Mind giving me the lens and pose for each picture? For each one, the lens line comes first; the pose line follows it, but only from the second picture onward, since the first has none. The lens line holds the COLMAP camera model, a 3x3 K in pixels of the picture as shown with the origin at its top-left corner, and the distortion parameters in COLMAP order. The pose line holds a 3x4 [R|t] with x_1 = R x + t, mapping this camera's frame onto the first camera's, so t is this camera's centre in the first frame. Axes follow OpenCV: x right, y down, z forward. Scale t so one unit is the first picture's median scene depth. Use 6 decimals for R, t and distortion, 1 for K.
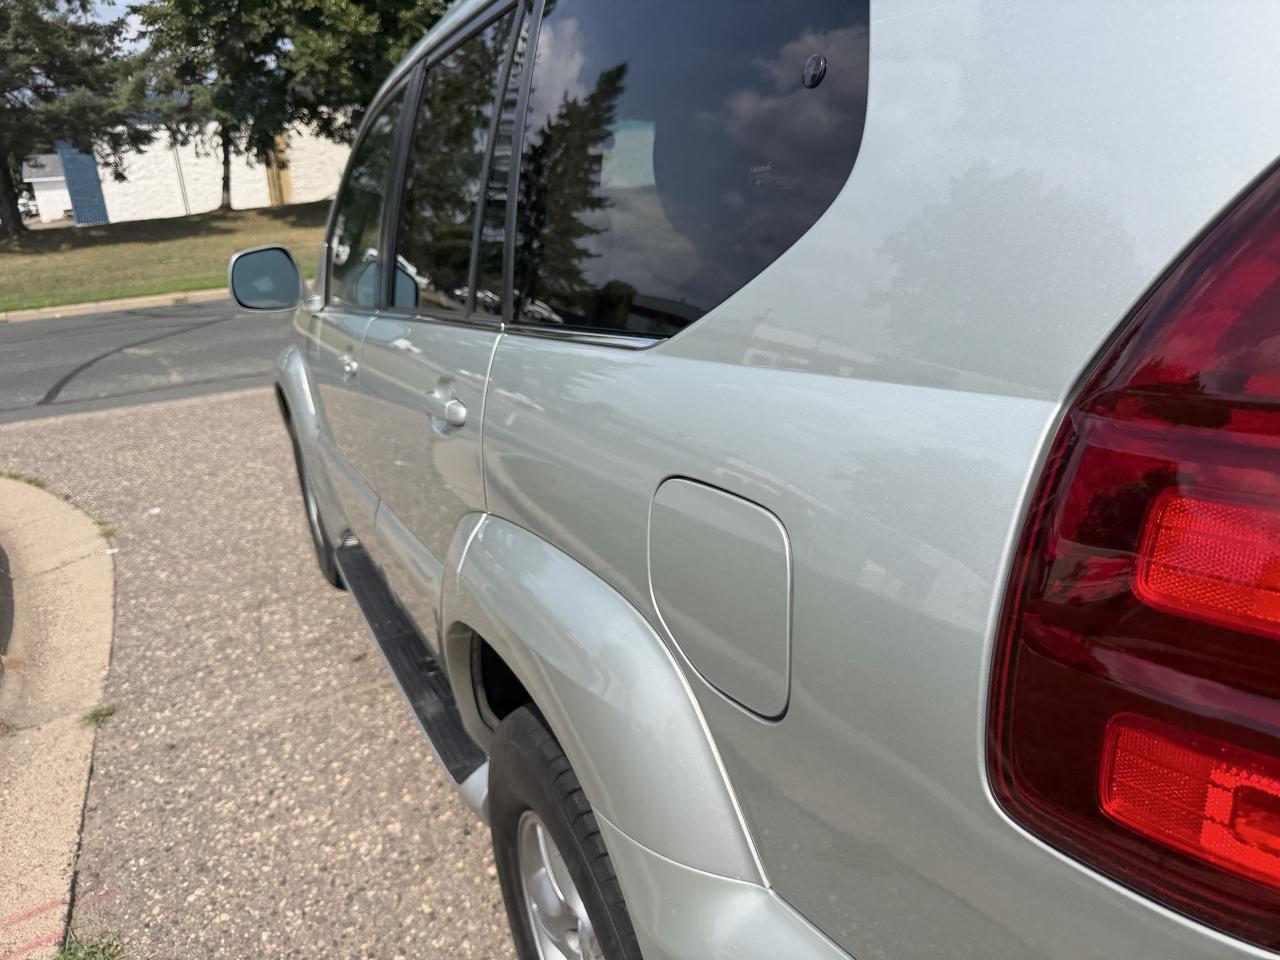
lens RADIAL K [[905.5, 0, 640.8], [0, 905.5, 472.4], [0, 0, 1]] dist [0.016207, -0.022208]
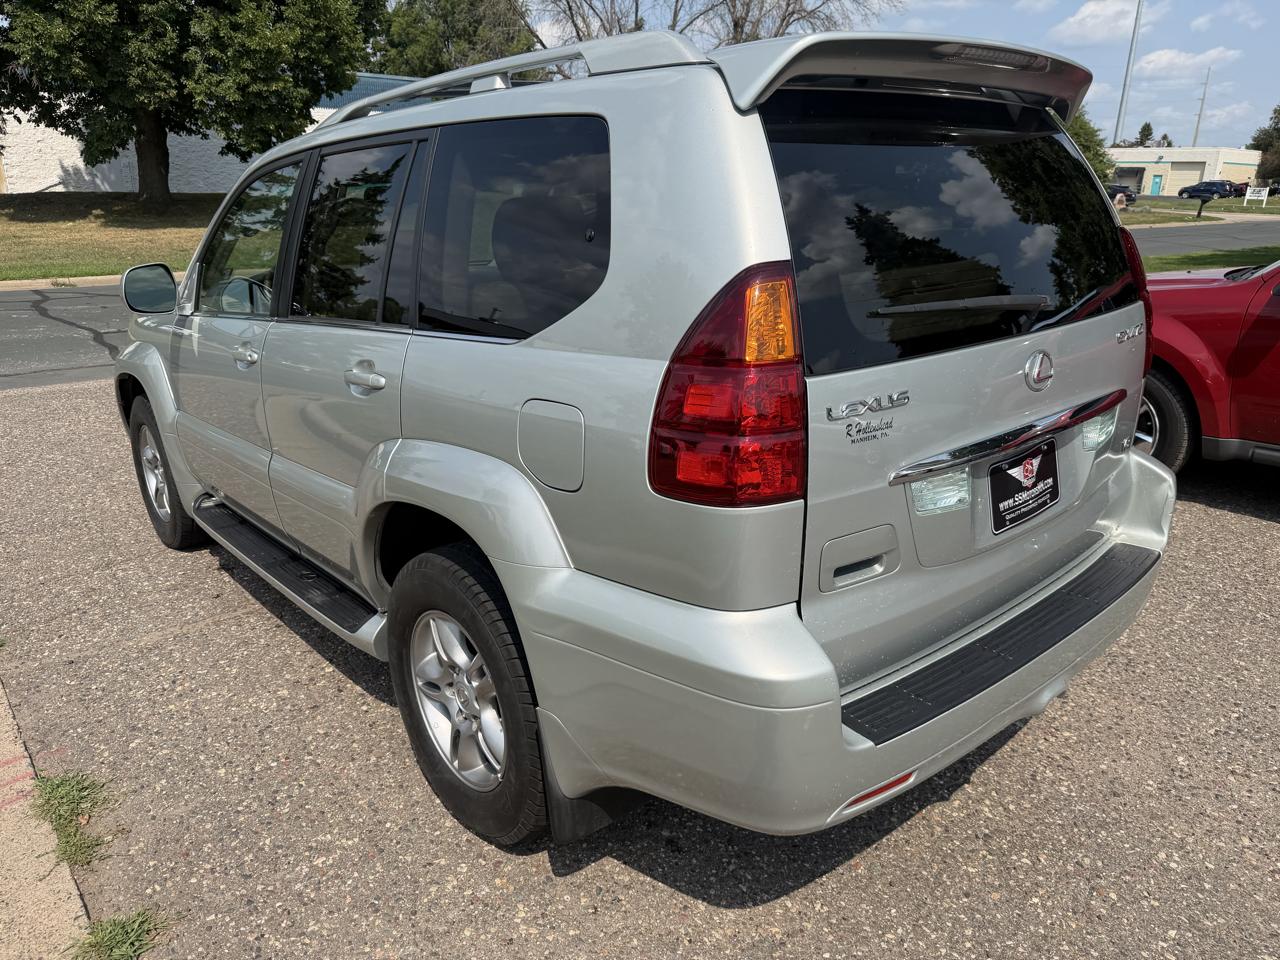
lens RADIAL K [[905.5, 0, 636.8], [0, 905.5, 486.0], [0, 0, 1]] dist [0.016207, -0.022208]
pose [[0.964909, -0.005489, 0.262526, -0.089302], [0.007315, 0.999955, -0.005979, 0.070244], [-0.262481, 0.007690, 0.964906, -0.374692]]
